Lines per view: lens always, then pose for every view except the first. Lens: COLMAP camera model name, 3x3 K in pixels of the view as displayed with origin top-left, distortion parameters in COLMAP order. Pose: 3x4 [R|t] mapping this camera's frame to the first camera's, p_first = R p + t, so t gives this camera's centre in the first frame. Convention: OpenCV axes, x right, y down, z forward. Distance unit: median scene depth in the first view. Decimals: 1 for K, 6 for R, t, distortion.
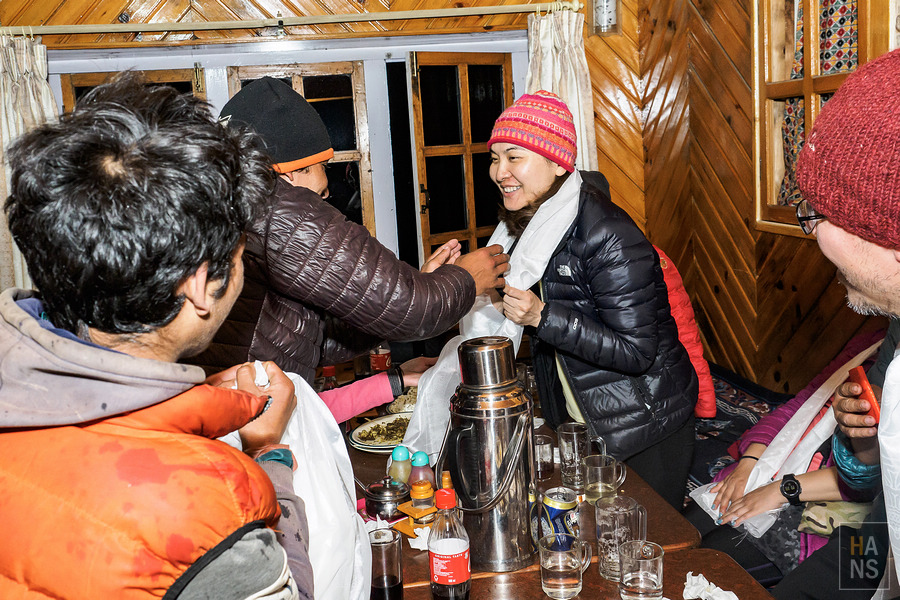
lens RADIAL K [[899.4, 0, 450.0], [0, 899.4, 300.0], [0, 0, 1]] dist [0.028236, -0.032963]
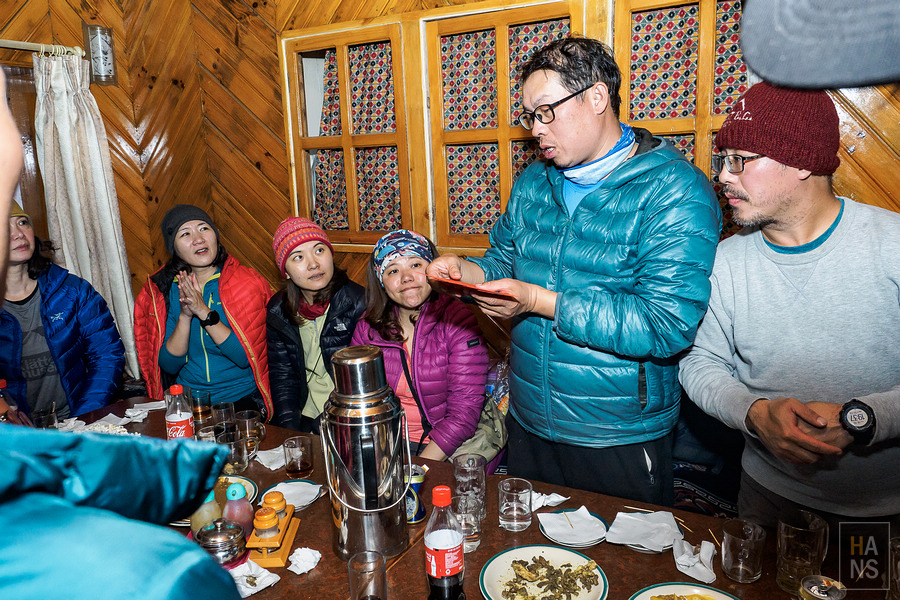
lens RADIAL K [[666.9, 0, 450.0], [0, 666.9, 300.0], [0, 0, 1]] dist [0.000659, -0.003106]
pose [[0.607096, -0.122372, 0.785149, -0.255039], [0.132770, 0.989802, 0.051608, -0.023074], [-0.783458, 0.072914, 0.617152, 0.207124]]
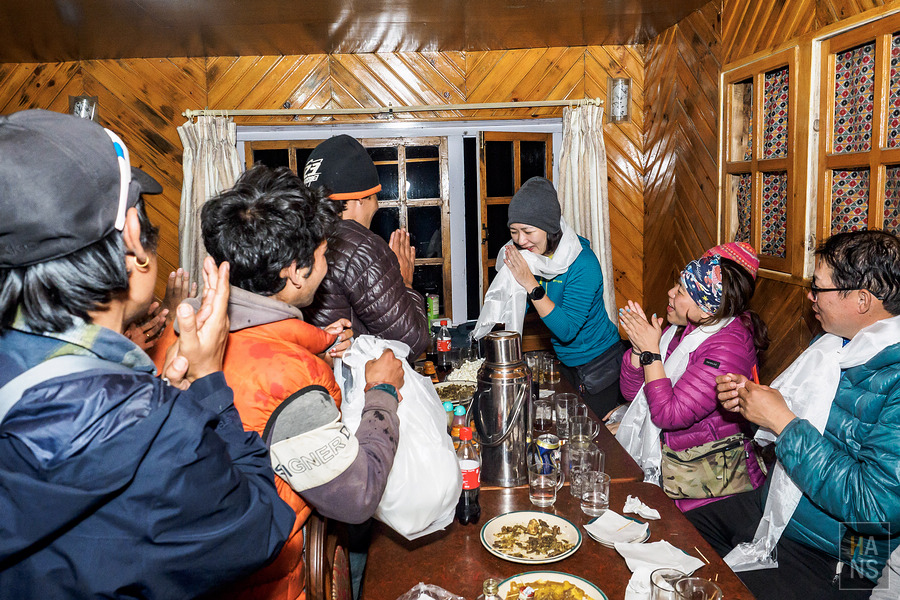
lens RADIAL K [[666.9, 0, 450.0], [0, 666.9, 300.0], [0, 0, 1]] dist [0.000659, -0.003106]
pose [[0.993693, 0.048281, -0.101208, 0.031279], [-0.049046, 0.998784, -0.005085, -0.000158], [0.100839, 0.010017, 0.994852, -0.059849]]
